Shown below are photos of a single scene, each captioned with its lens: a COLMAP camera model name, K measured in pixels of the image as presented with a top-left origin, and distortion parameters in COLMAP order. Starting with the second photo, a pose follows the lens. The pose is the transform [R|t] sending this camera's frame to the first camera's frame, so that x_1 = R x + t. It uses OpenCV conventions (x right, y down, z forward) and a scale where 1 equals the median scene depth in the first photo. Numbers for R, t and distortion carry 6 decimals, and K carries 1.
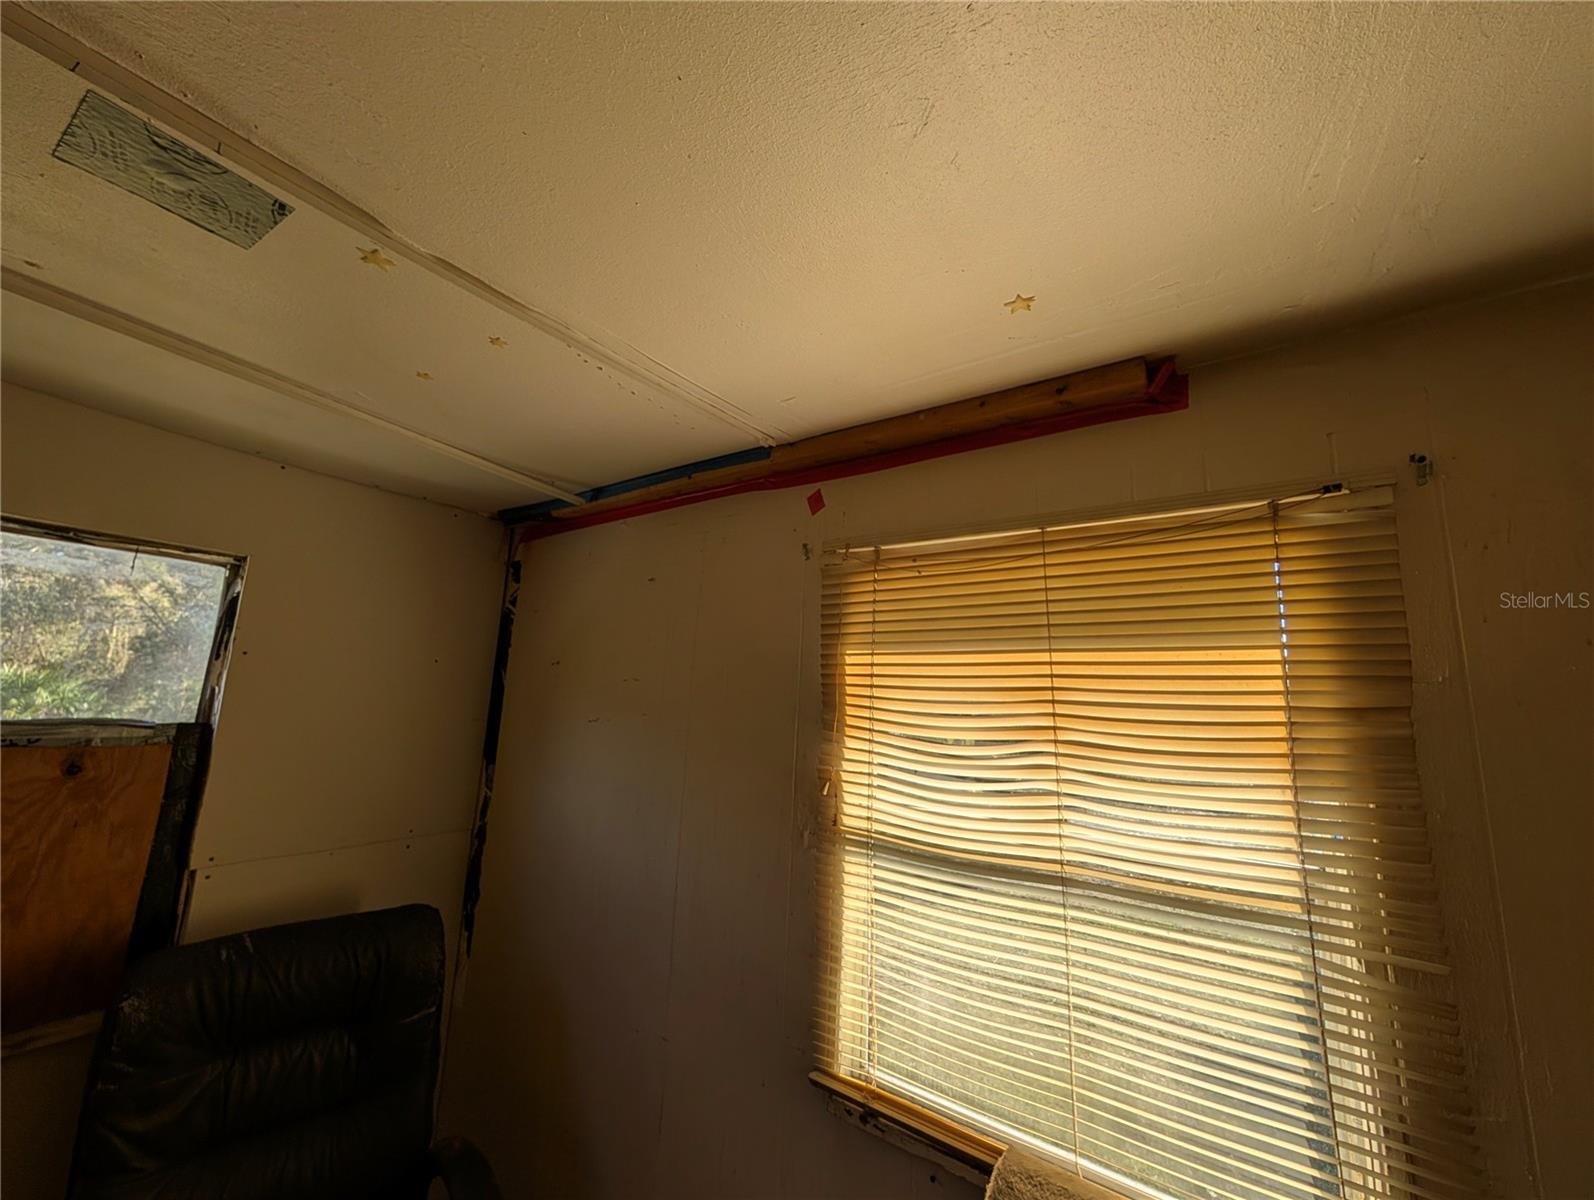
lens RADIAL K [[602.0, 0, 798.3], [0, 602.0, 613.9], [0, 0, 1]] dist [0.001284, 0.000448]
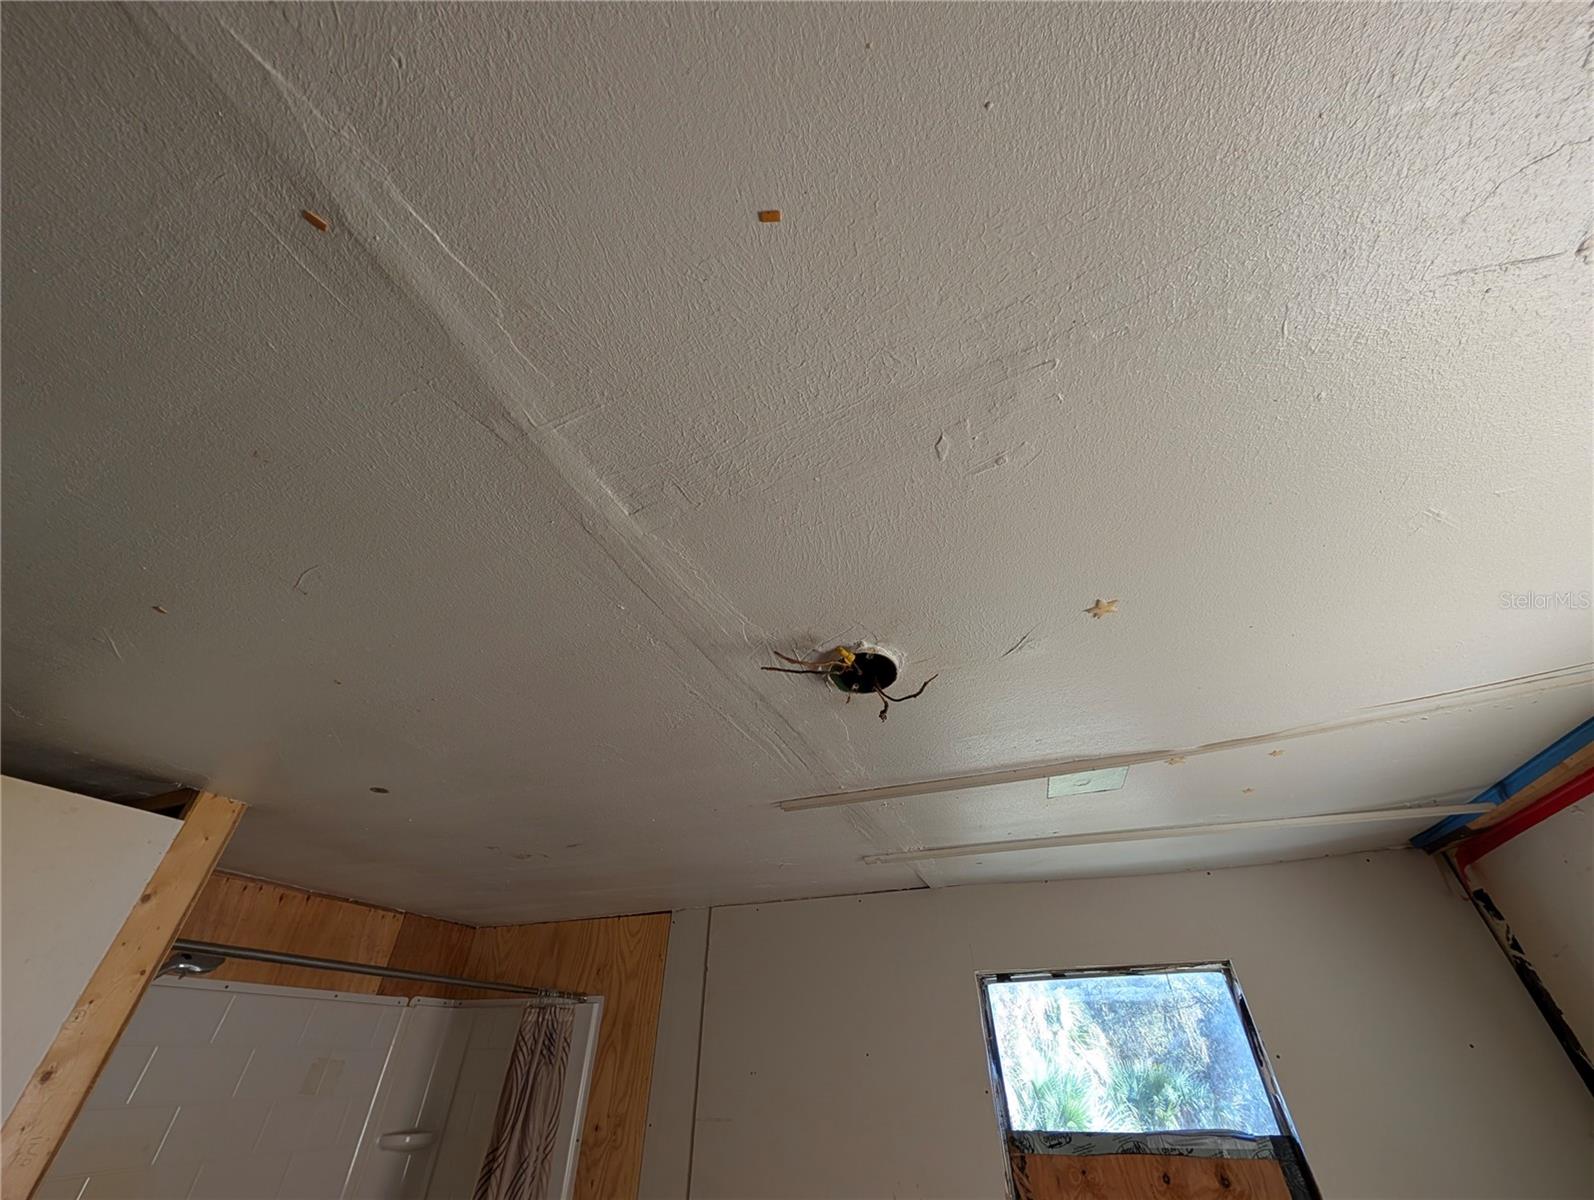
lens RADIAL K [[602.0, 0, 798.3], [0, 602.0, 613.9], [0, 0, 1]] dist [0.001284, 0.000448]
pose [[0.226775, -0.623588, -0.748139, 0.226954], [0.164347, 0.781637, -0.601693, -0.046670], [0.959981, 0.013494, 0.279740, -0.181755]]
